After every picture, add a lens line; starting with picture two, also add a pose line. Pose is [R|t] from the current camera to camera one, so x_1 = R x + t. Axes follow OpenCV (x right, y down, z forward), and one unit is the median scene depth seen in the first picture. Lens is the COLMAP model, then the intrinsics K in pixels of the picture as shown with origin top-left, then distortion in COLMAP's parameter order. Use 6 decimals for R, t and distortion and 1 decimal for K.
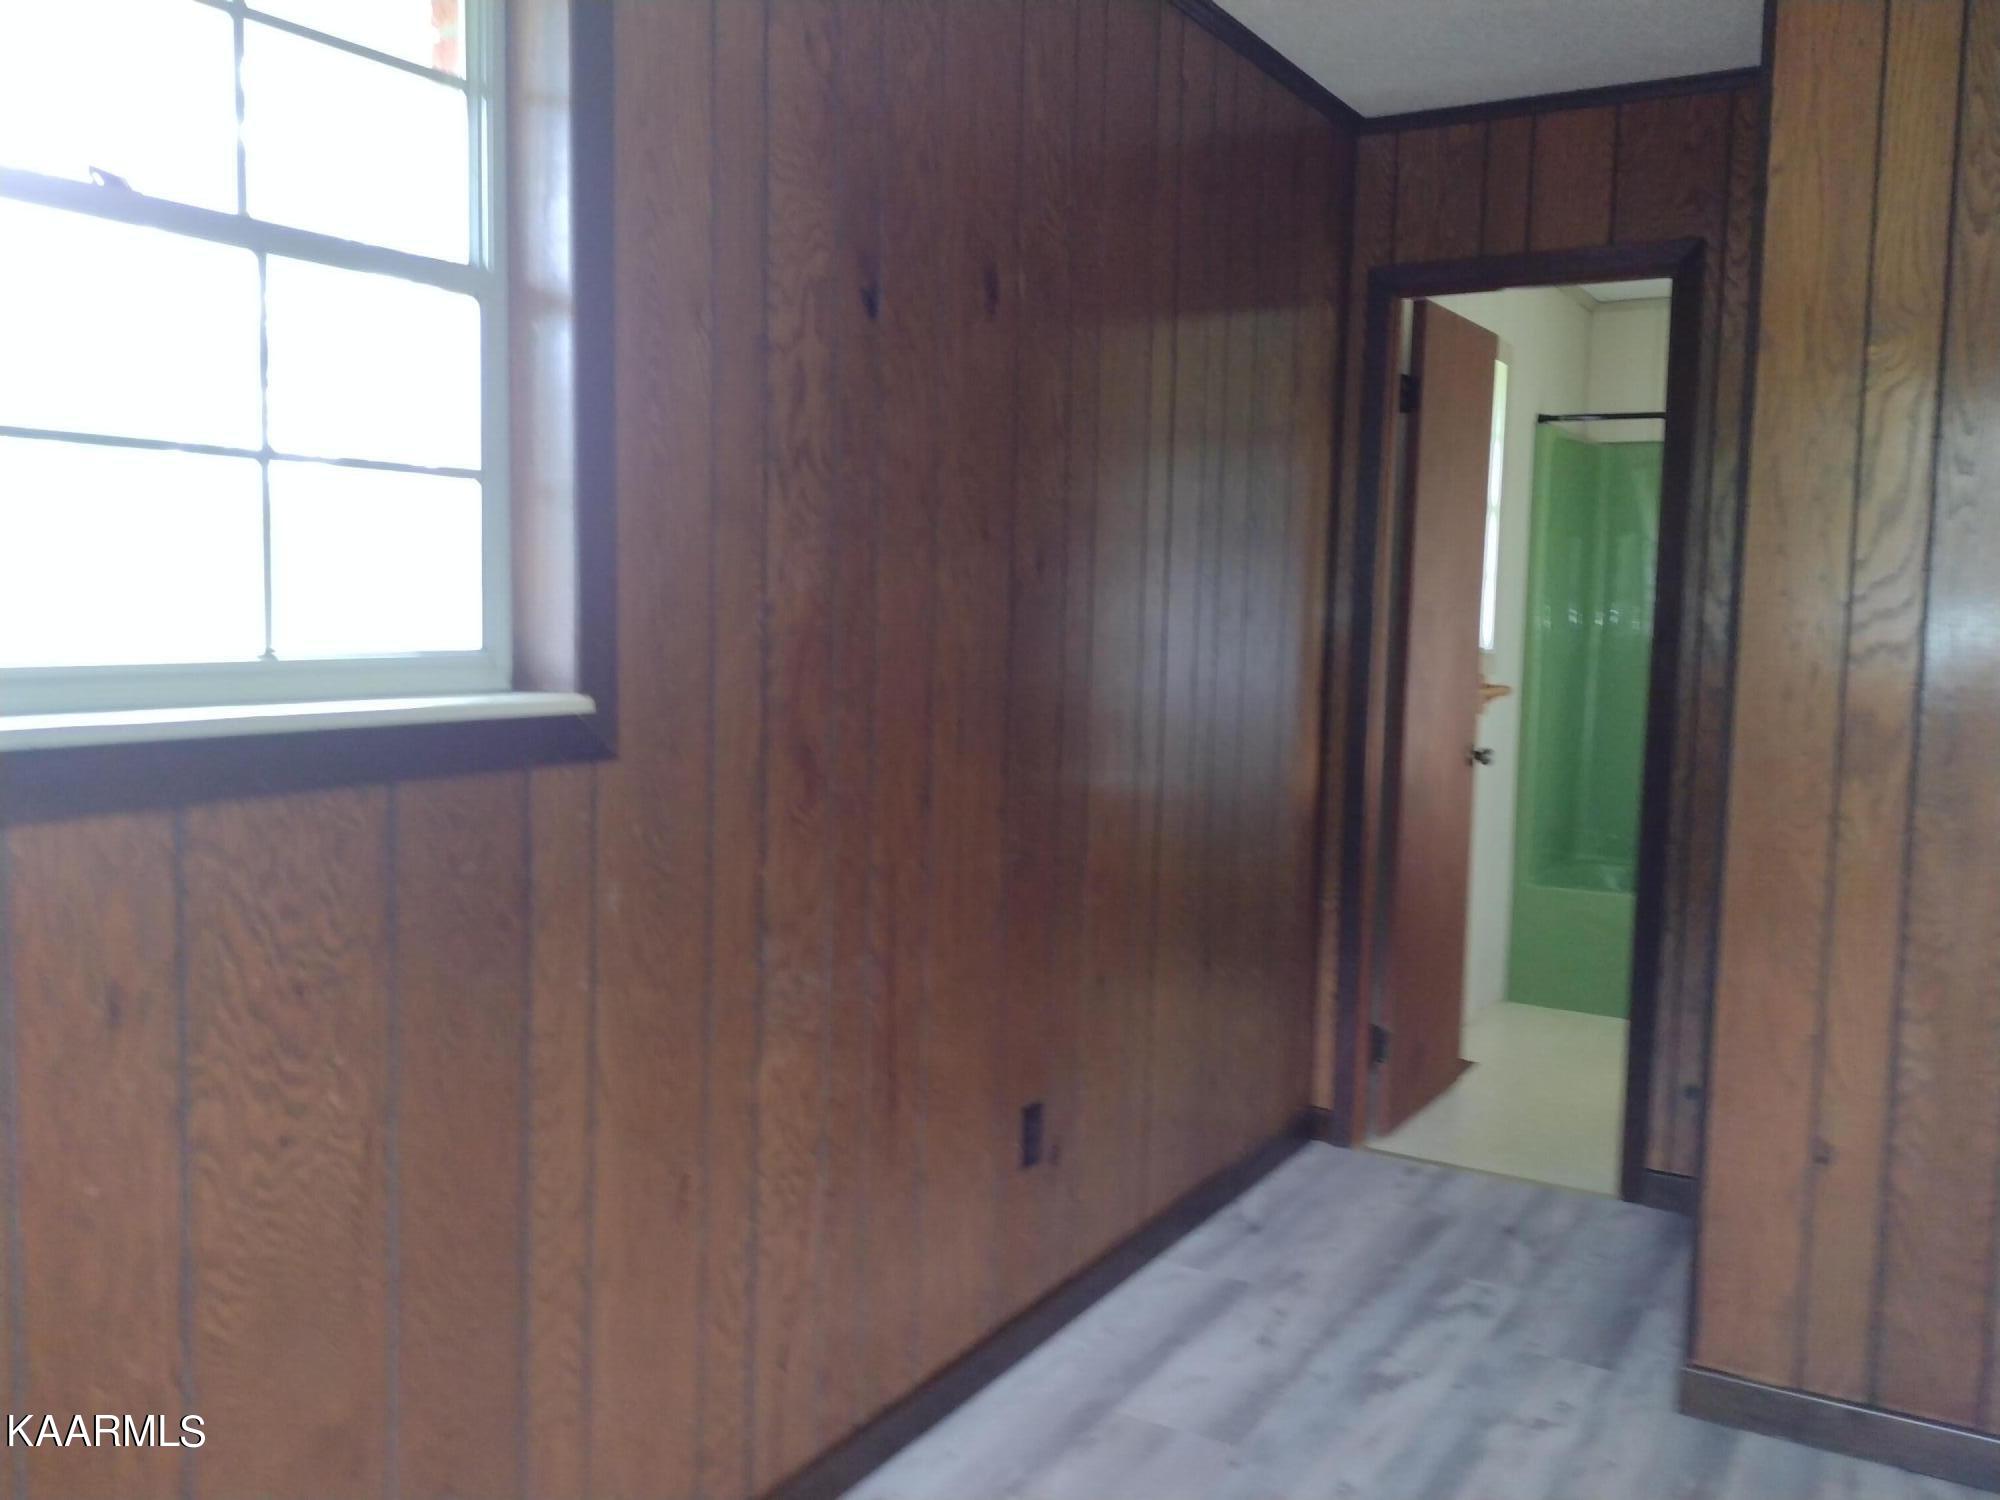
lens RADIAL K [[1670.7, 0, 1007.3], [0, 1670.7, 741.0], [0, 0, 1]] dist [0.079555, -0.124114]
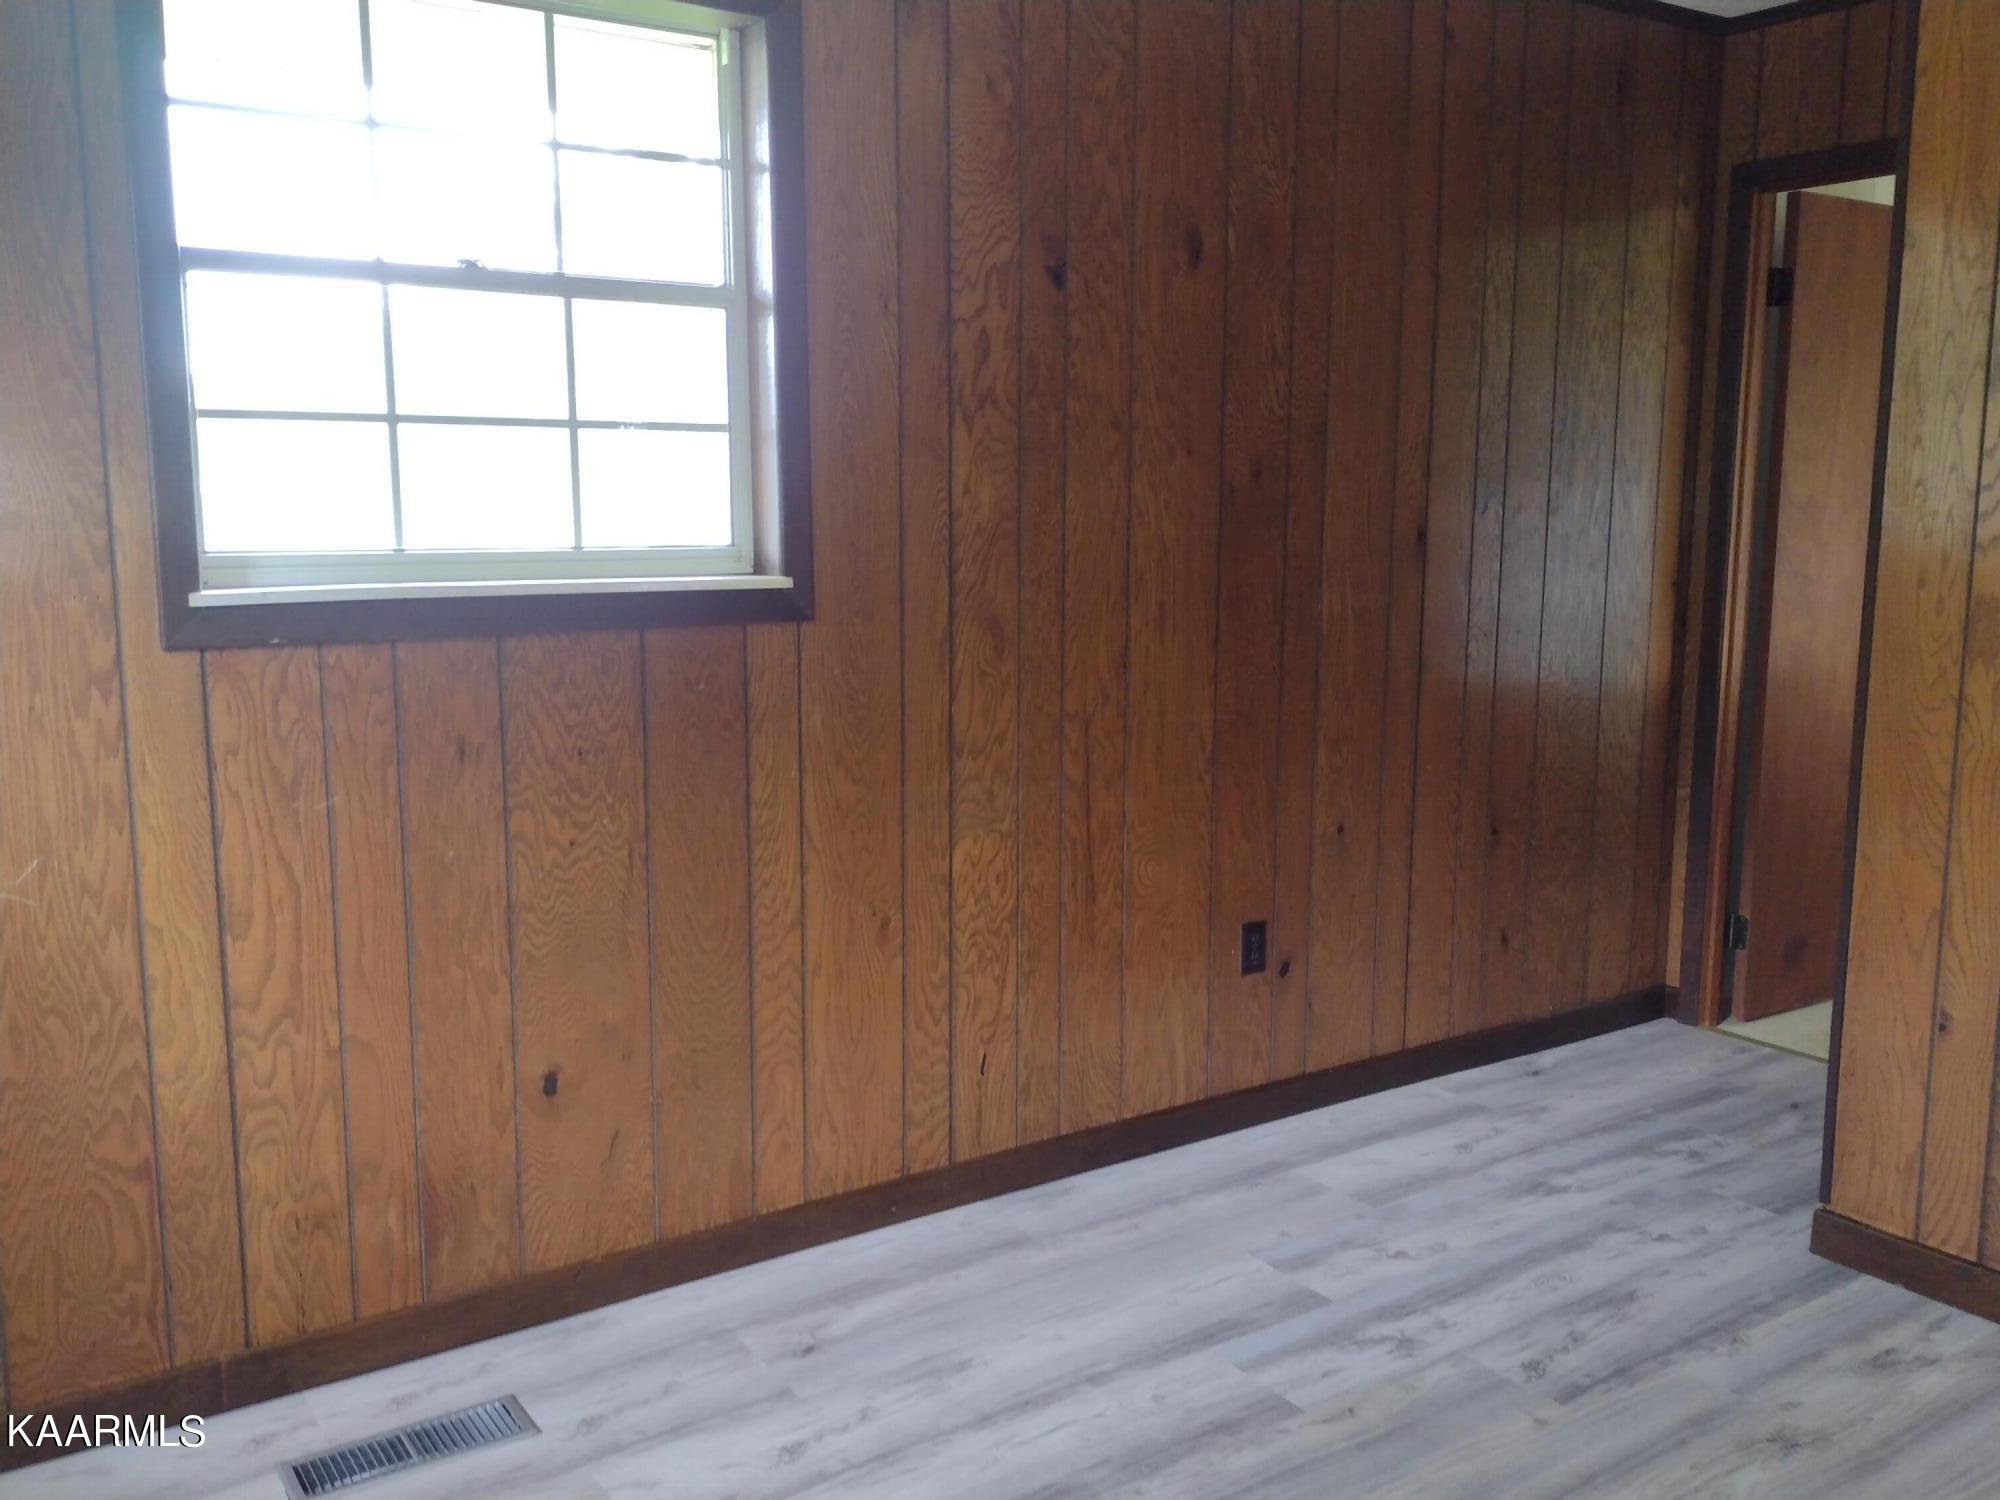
lens RADIAL K [[1670.7, 0, 1007.3], [0, 1670.7, 741.0], [0, 0, 1]] dist [0.079555, -0.124114]
pose [[0.906821, 0.041132, -0.419504, 0.456928], [-0.018192, 0.998119, 0.058540, 0.023126], [0.421123, -0.045454, 0.905864, -0.216269]]
